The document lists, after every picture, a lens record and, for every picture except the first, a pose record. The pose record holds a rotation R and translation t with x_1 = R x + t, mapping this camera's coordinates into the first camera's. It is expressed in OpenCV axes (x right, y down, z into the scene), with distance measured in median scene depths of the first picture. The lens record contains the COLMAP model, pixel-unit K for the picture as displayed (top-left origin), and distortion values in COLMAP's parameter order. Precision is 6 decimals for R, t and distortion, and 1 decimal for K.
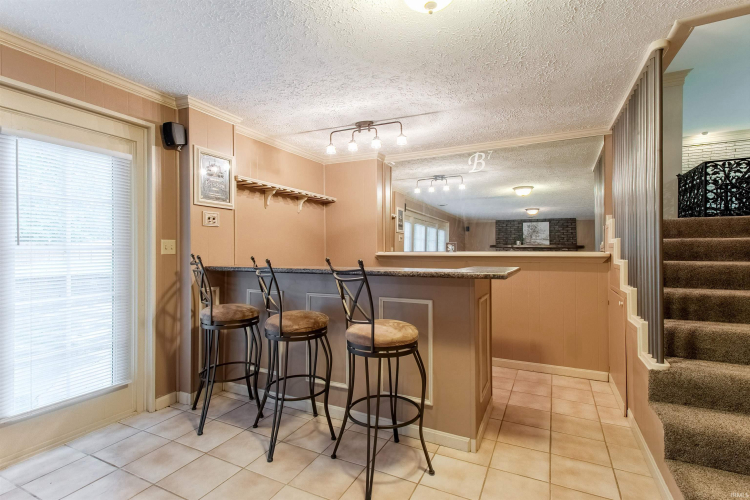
lens RADIAL K [[353.2, 0, 377.4], [0, 353.2, 250.2], [0, 0, 1]] dist [0.003085, 0.000092]
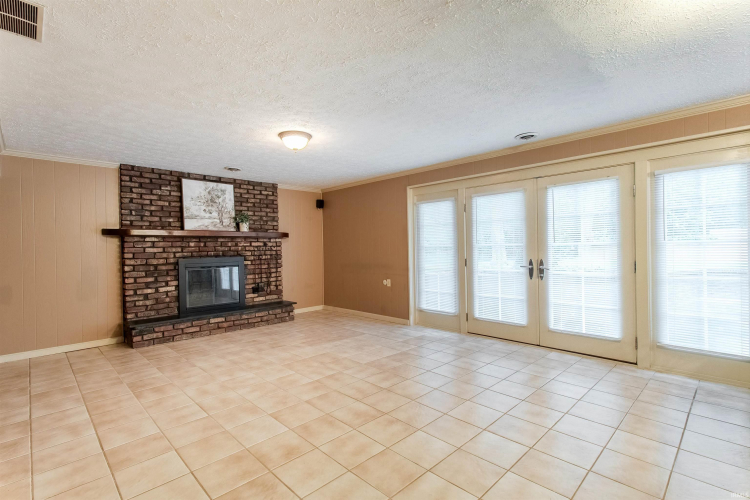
lens RADIAL K [[350.0, 0, 373.7], [0, 350.0, 249.4], [0, 0, 1]] dist [0.005007, 0.000135]
pose [[-0.342627, 0.005264, -0.939457, 0.700319], [0.006063, 0.999976, 0.003392, 0.010455], [0.939452, -0.004534, -0.342651, 0.207955]]
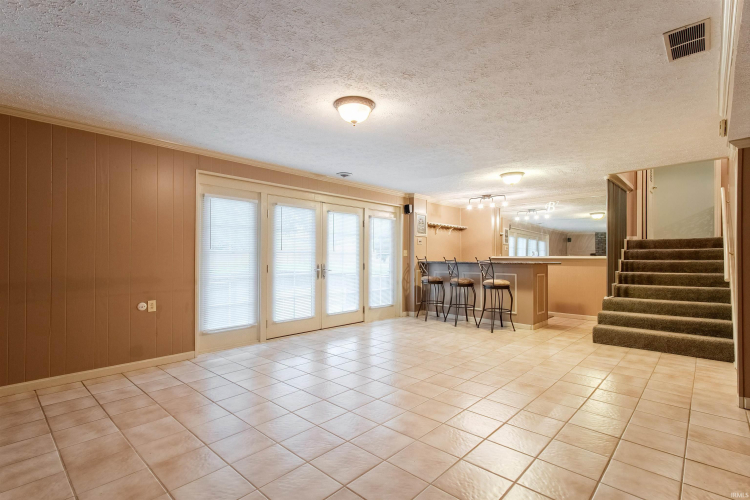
lens RADIAL K [[353.2, 0, 377.4], [0, 353.2, 250.2], [0, 0, 1]] dist [0.003085, 0.000092]
pose [[0.956722, -0.000732, -0.291004, -0.054432], [-0.006209, 0.999718, -0.022927, 0.028890], [0.290938, 0.023741, 0.956447, -1.449665]]
